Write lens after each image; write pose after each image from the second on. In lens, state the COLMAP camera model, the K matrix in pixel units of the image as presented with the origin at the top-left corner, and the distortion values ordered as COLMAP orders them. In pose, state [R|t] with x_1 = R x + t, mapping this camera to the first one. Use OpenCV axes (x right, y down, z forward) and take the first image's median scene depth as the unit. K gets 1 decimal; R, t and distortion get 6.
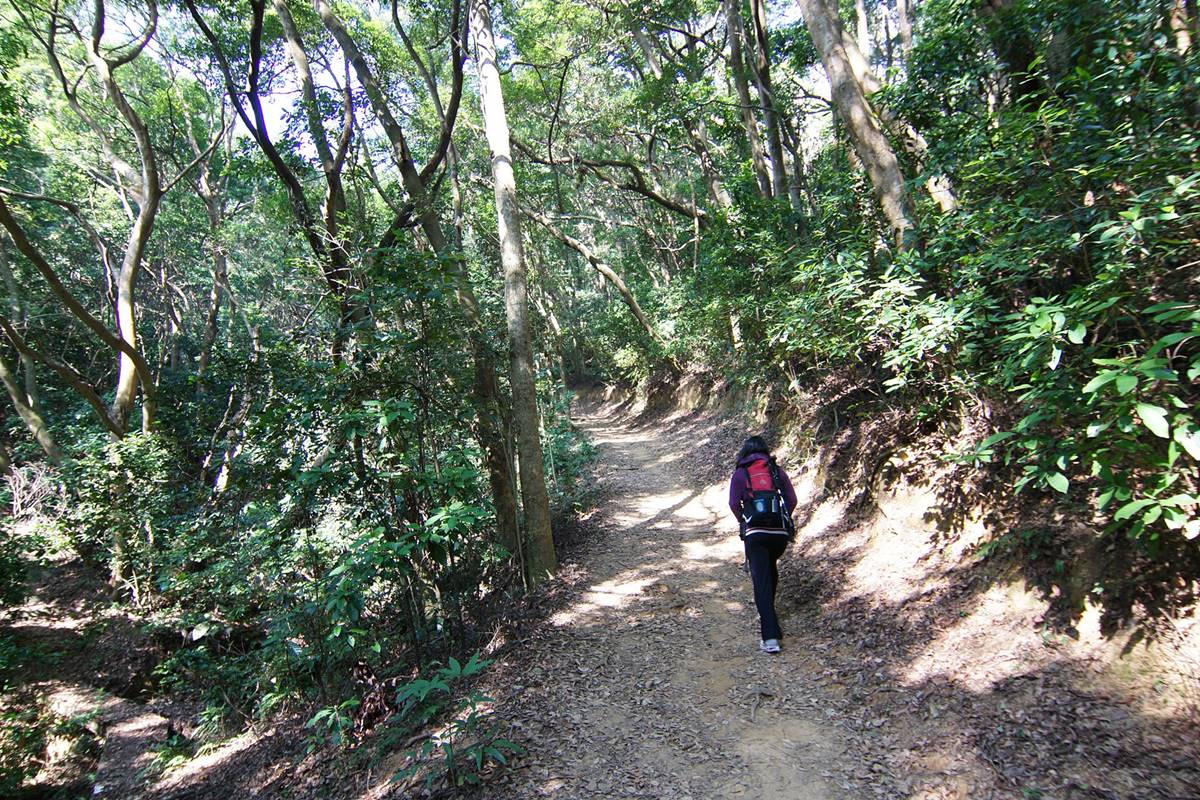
lens RADIAL K [[808.8, 0, 599.3], [0, 808.8, 399.3], [0, 0, 1]] dist [0.007437, 0.005019]
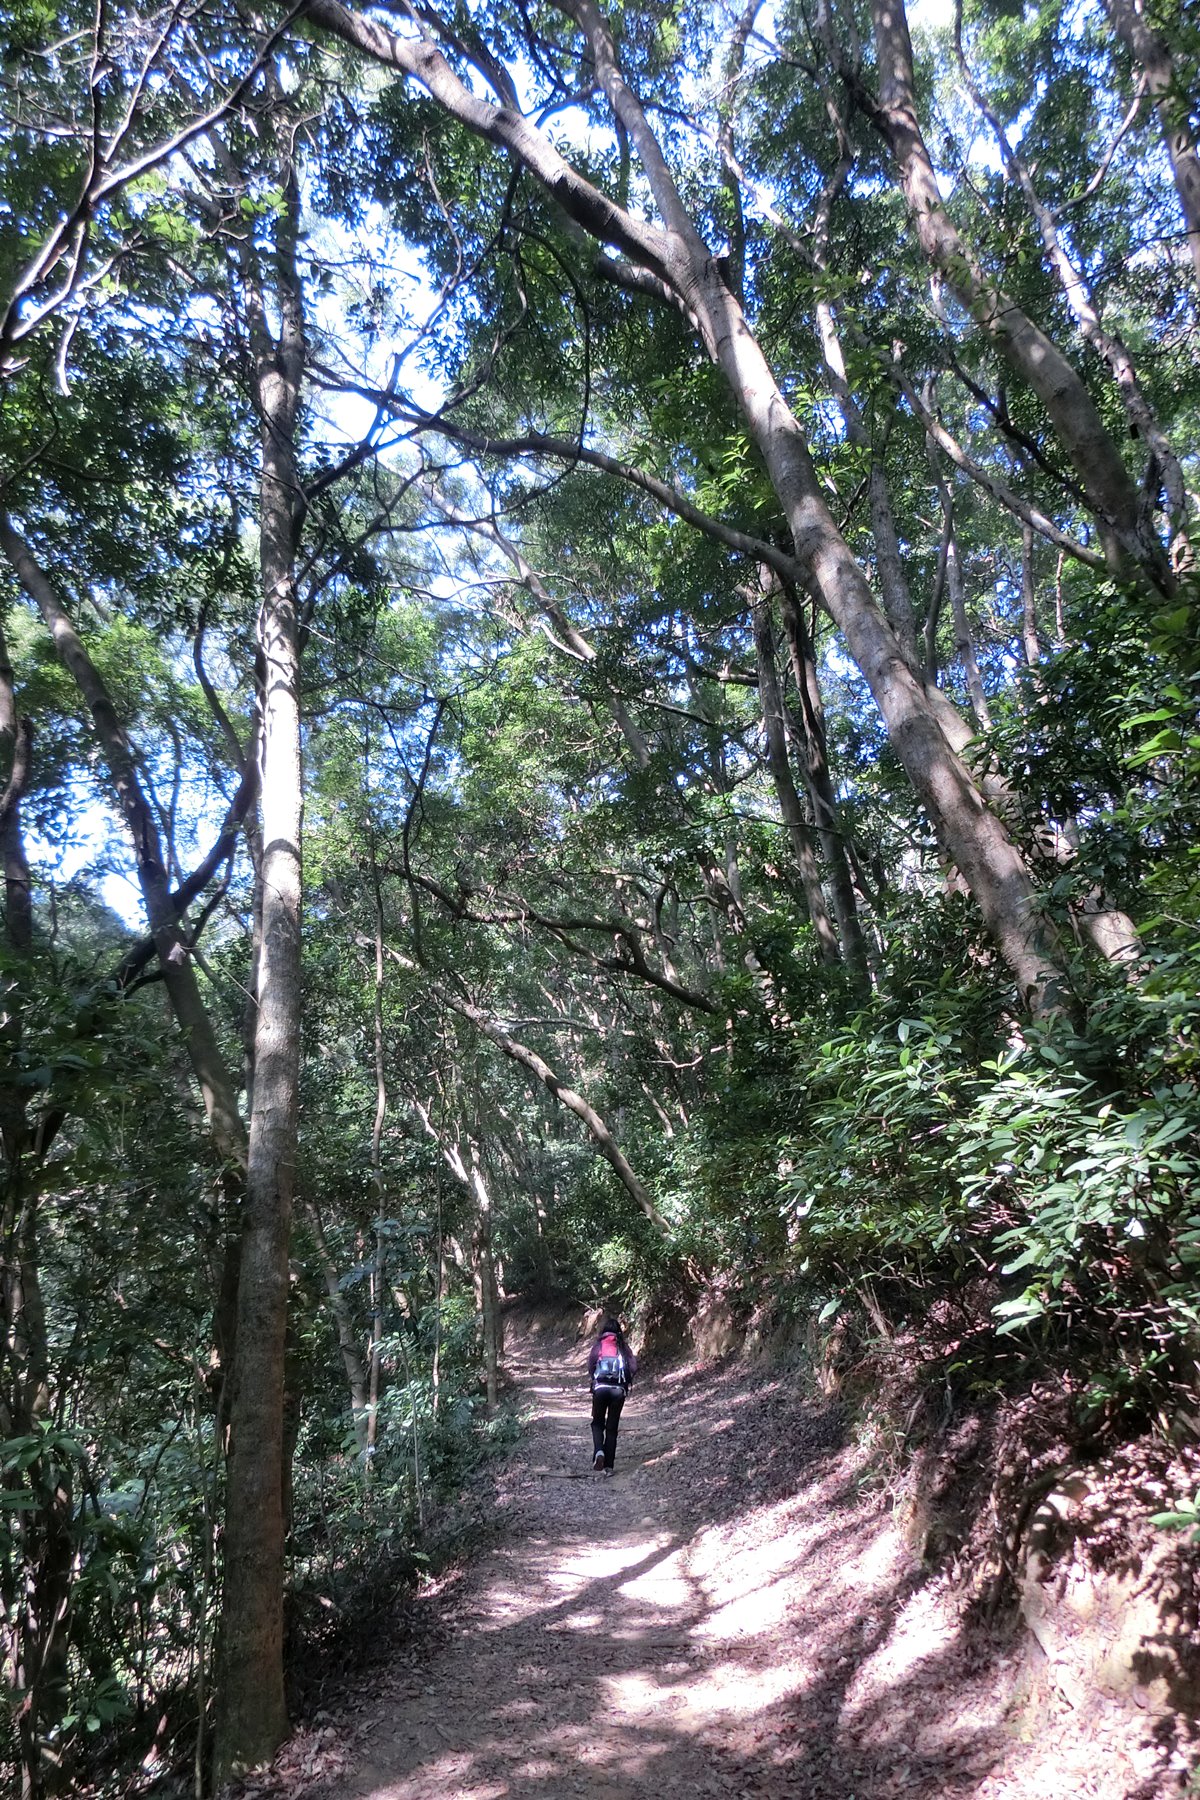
lens RADIAL K [[1251.5, 0, 600.5], [0, 1251.5, 897.3], [0, 0, 1]] dist [-0.041430, 0.016131]
pose [[0.999105, 0.031340, -0.028420, 0.108741], [-0.038981, 0.943008, -0.330480, -0.001171], [0.016444, 0.331292, 0.943385, 0.226777]]
